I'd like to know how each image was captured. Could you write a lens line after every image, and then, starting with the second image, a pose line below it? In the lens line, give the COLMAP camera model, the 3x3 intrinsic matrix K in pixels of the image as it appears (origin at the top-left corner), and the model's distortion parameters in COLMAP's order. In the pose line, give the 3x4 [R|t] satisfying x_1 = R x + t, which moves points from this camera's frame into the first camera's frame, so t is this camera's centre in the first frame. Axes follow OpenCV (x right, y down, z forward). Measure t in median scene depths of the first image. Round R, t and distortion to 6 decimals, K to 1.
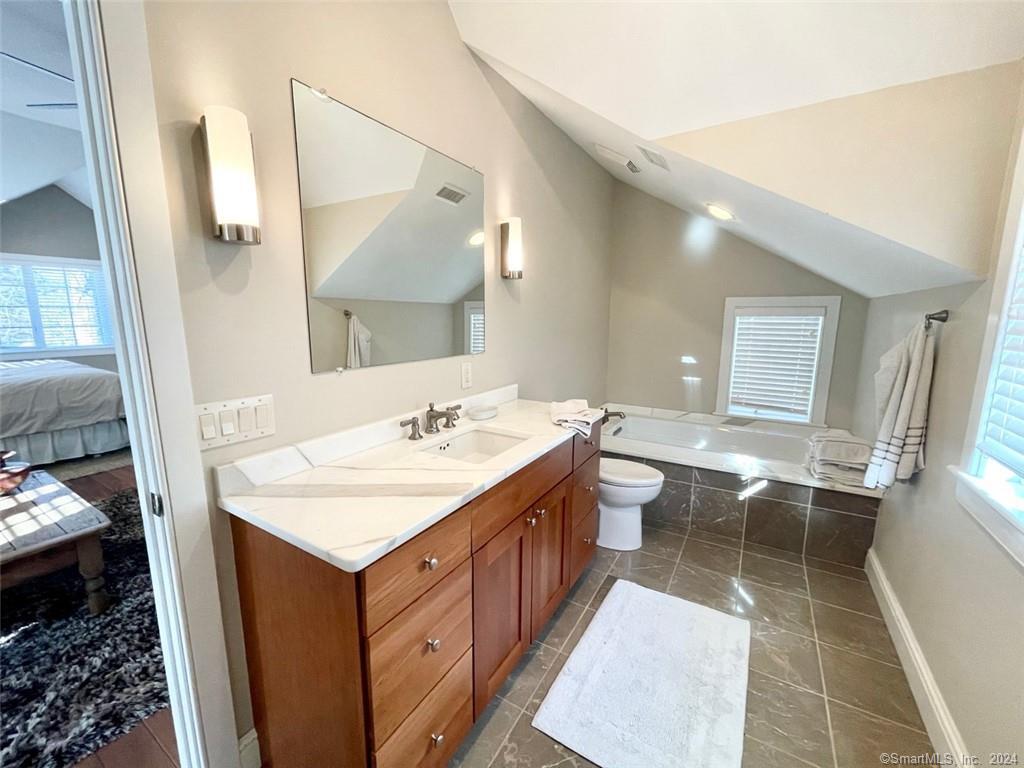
lens RADIAL K [[411.6, 0, 512.0], [0, 411.6, 384.0], [0, 0, 1]] dist [0.008994, -0.000284]
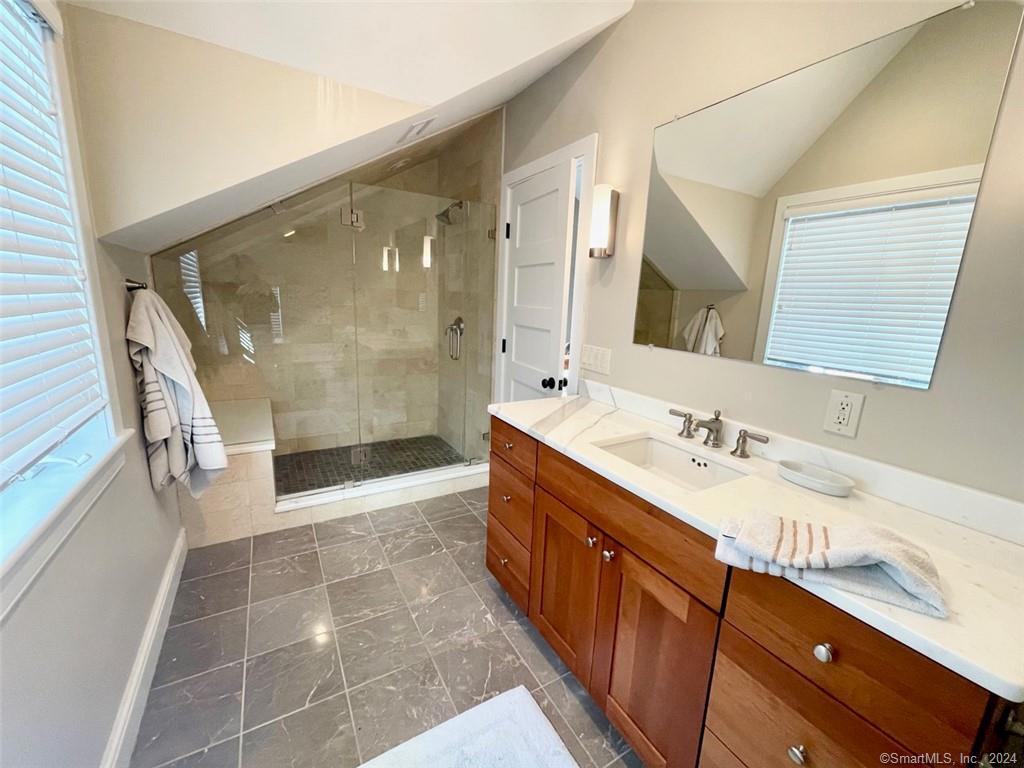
lens RADIAL K [[411.6, 0, 512.0], [0, 411.6, 384.0], [0, 0, 1]] dist [0.008994, -0.000284]
pose [[-0.473186, 0.157136, -0.866835, 0.868434], [-0.192161, 0.941860, 0.275633, -0.187324], [0.859750, 0.296998, -0.415479, 1.198376]]
